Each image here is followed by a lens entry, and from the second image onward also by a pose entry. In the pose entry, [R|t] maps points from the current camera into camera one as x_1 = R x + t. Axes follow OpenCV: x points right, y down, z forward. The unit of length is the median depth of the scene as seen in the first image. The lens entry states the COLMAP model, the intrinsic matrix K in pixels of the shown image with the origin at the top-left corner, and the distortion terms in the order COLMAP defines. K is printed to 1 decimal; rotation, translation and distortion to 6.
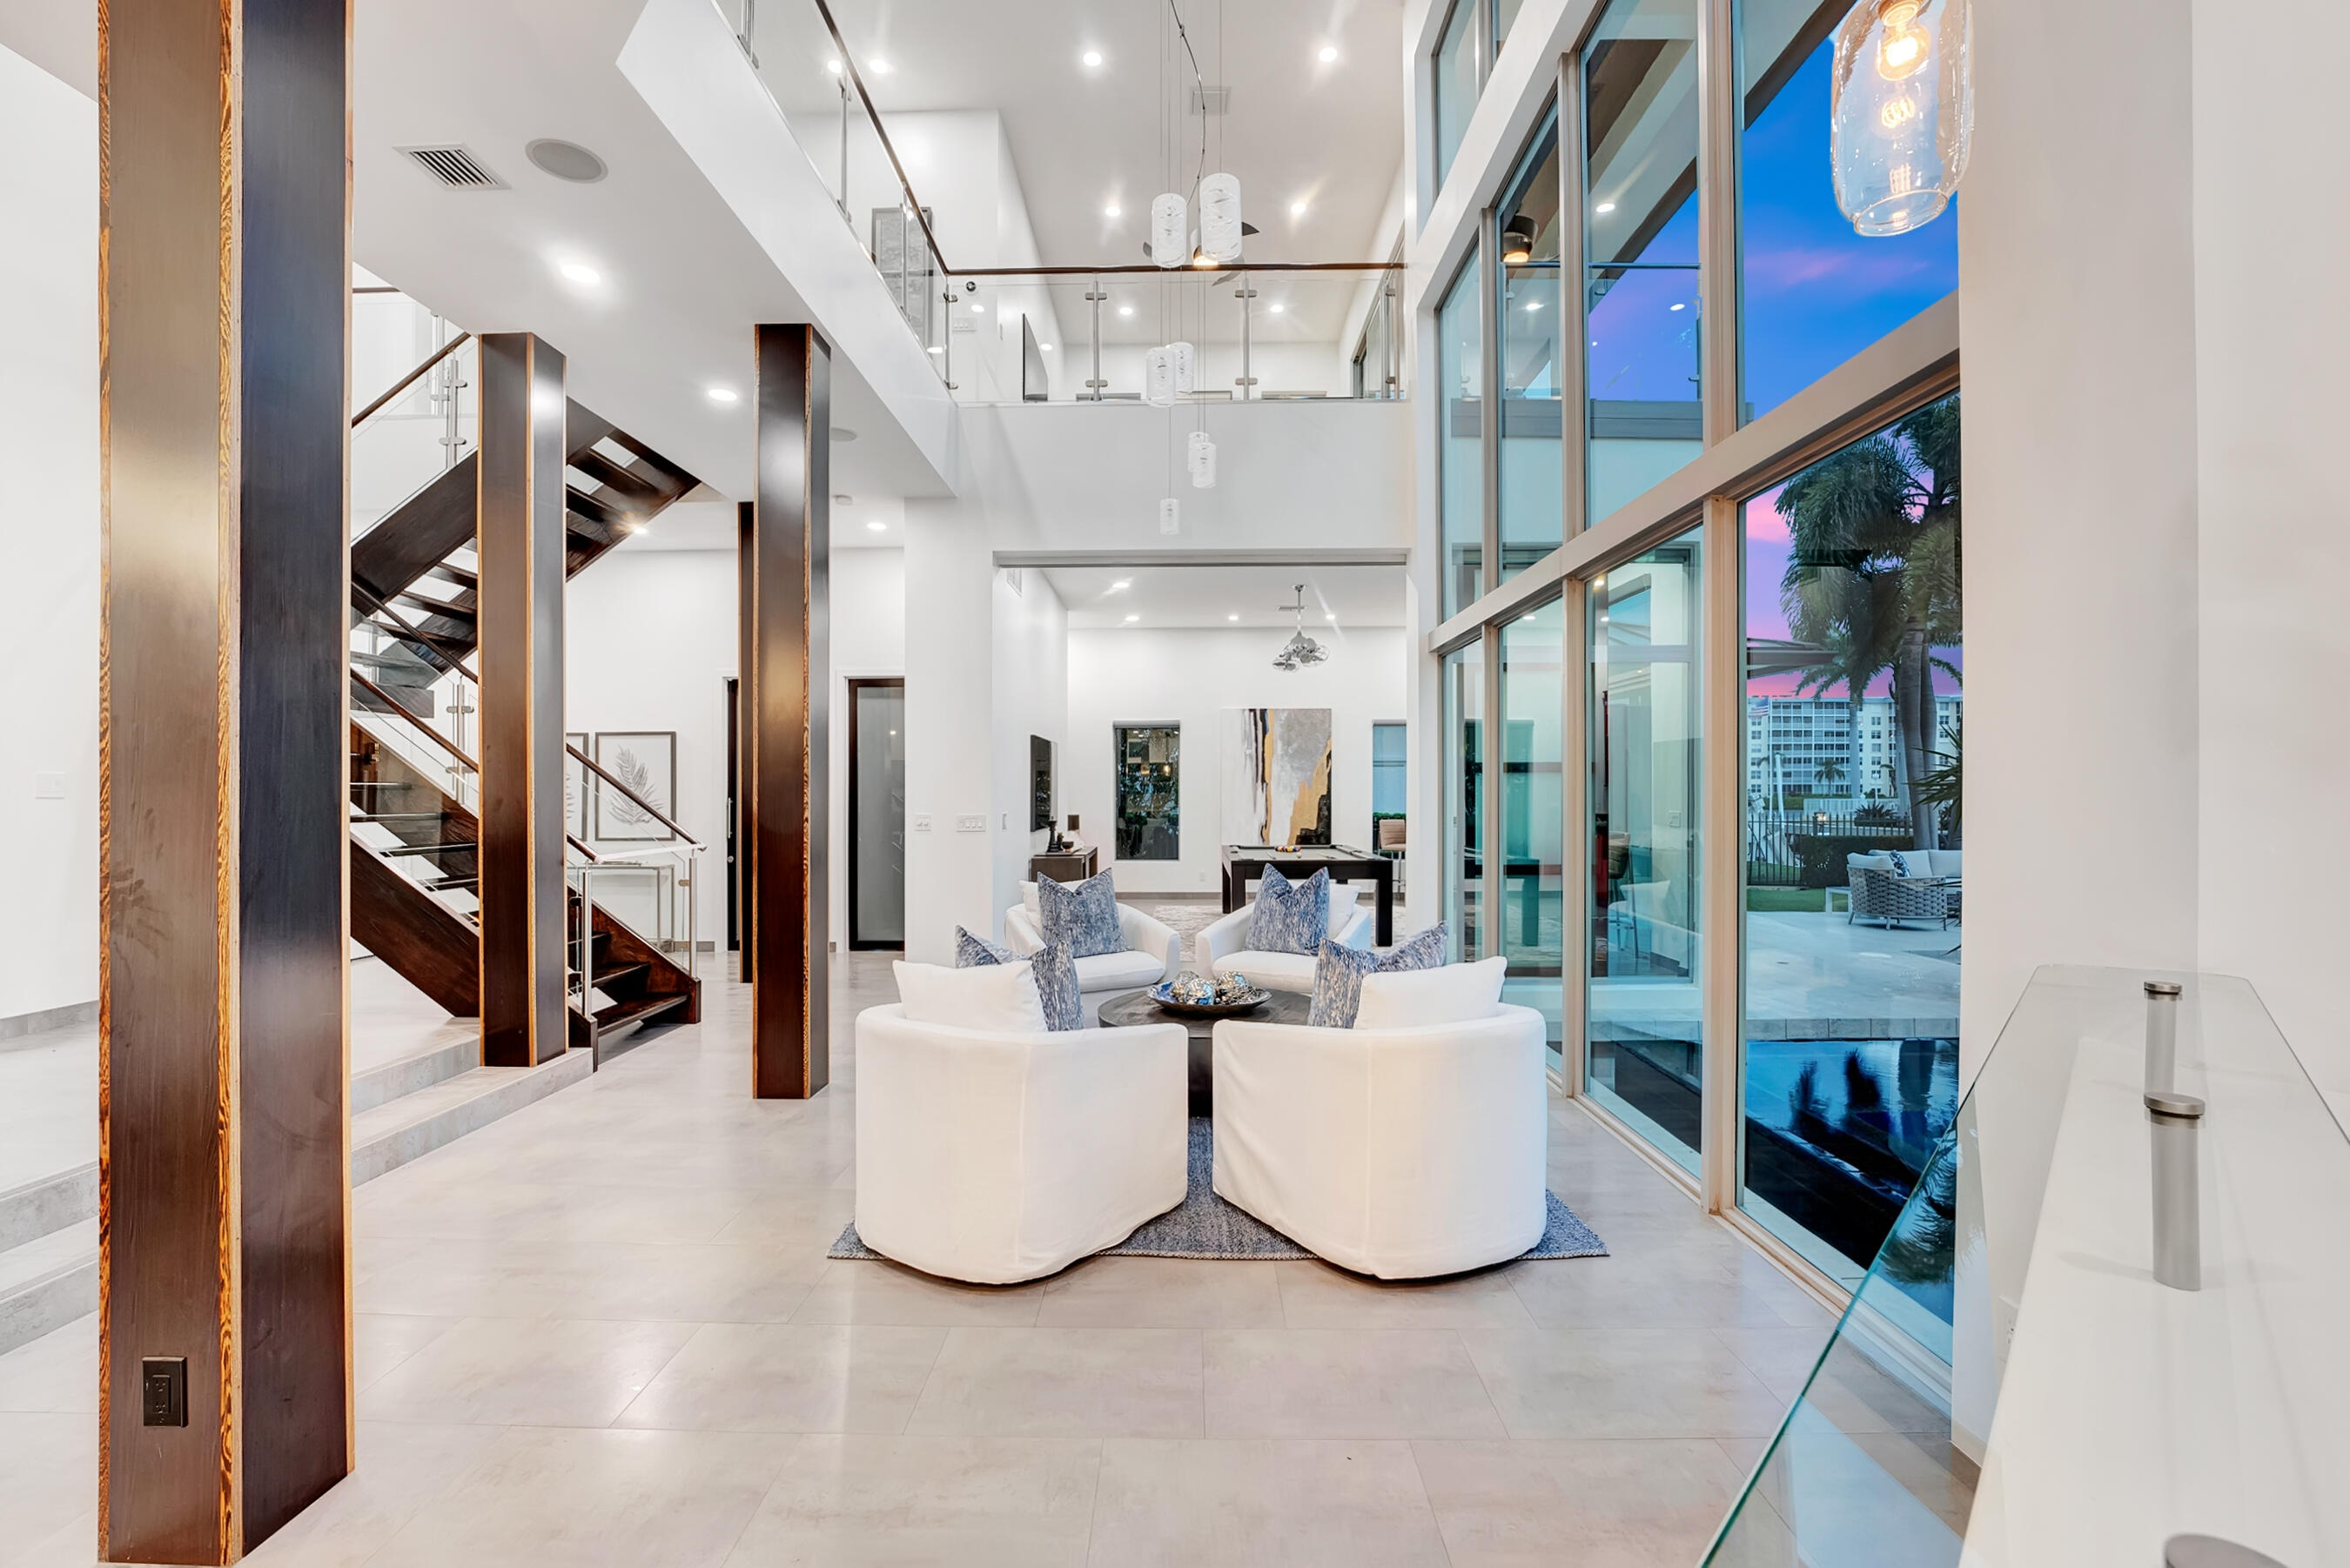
lens RADIAL K [[957.8, 0, 1175.0], [0, 957.8, 784.0], [0, 0, 1]] dist [-0.000148, -0.000011]
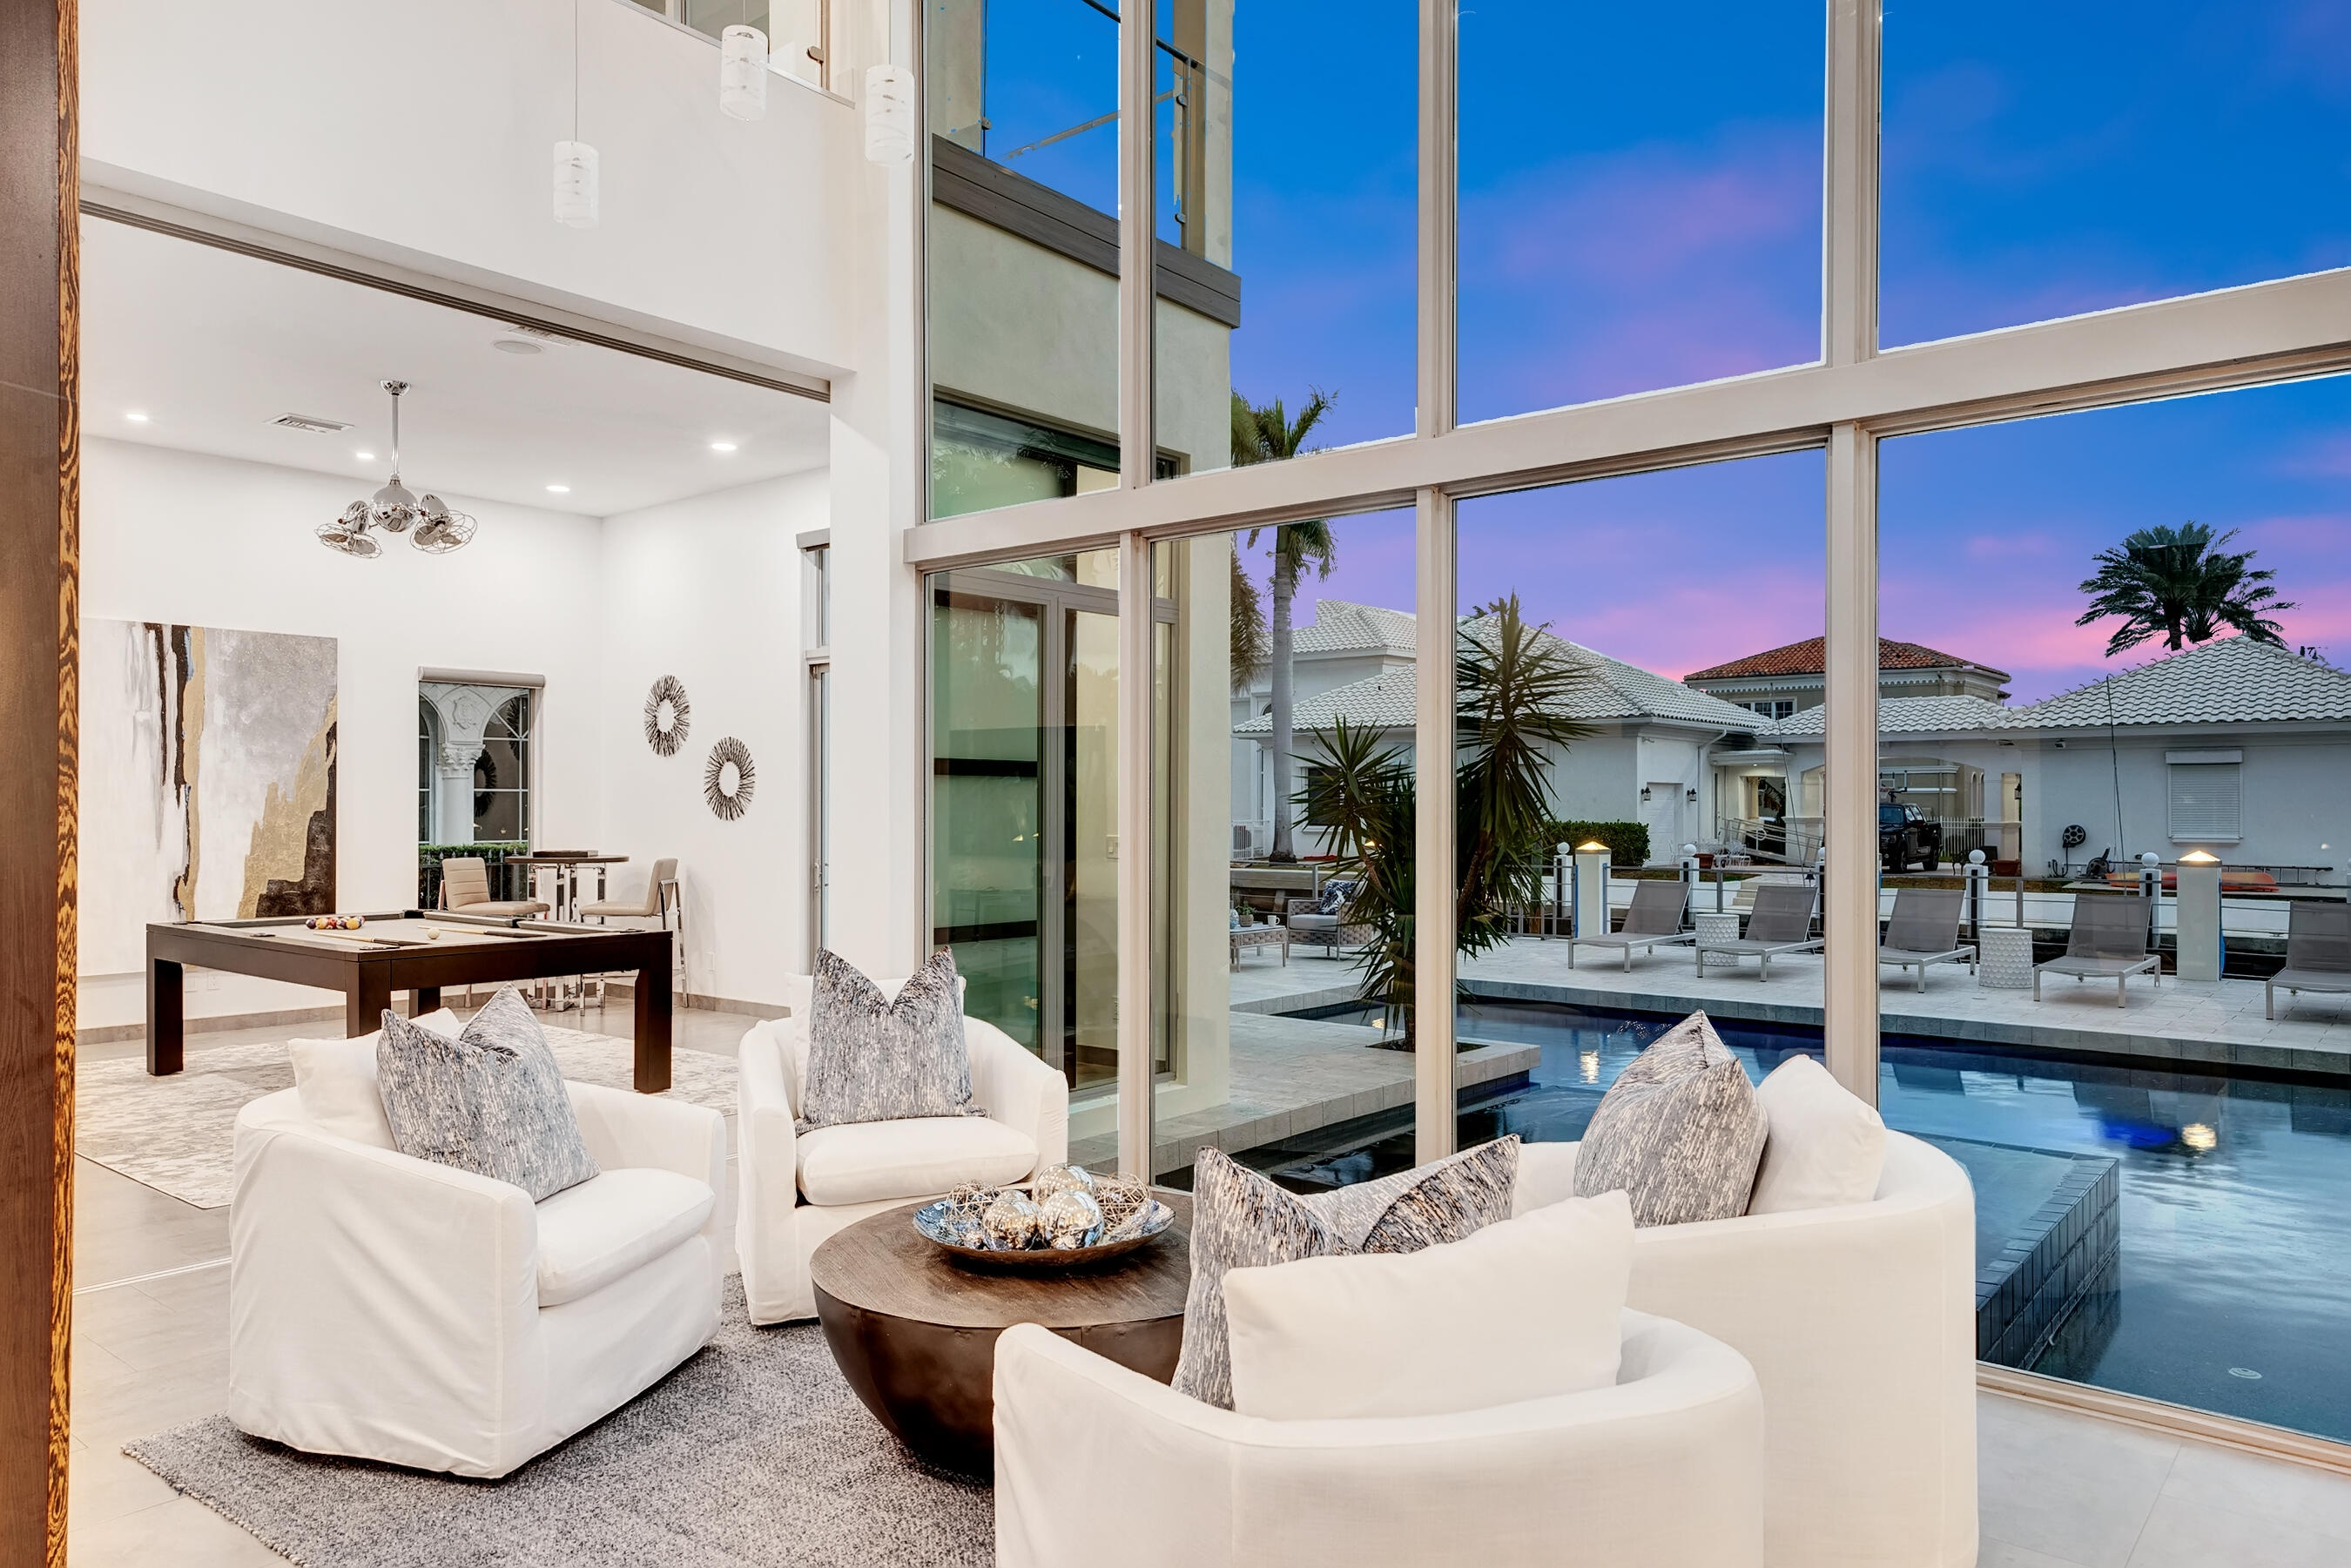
lens RADIAL K [[1532.4, 0, 1175.5], [0, 1532.4, 784.0], [0, 0, 1]] dist [0.000331, 0.000190]
pose [[0.631536, 0.017595, 0.775147, -0.179001], [-0.010617, 0.999845, -0.014045, 0.003648], [-0.775274, 0.000640, 0.631625, 0.158738]]
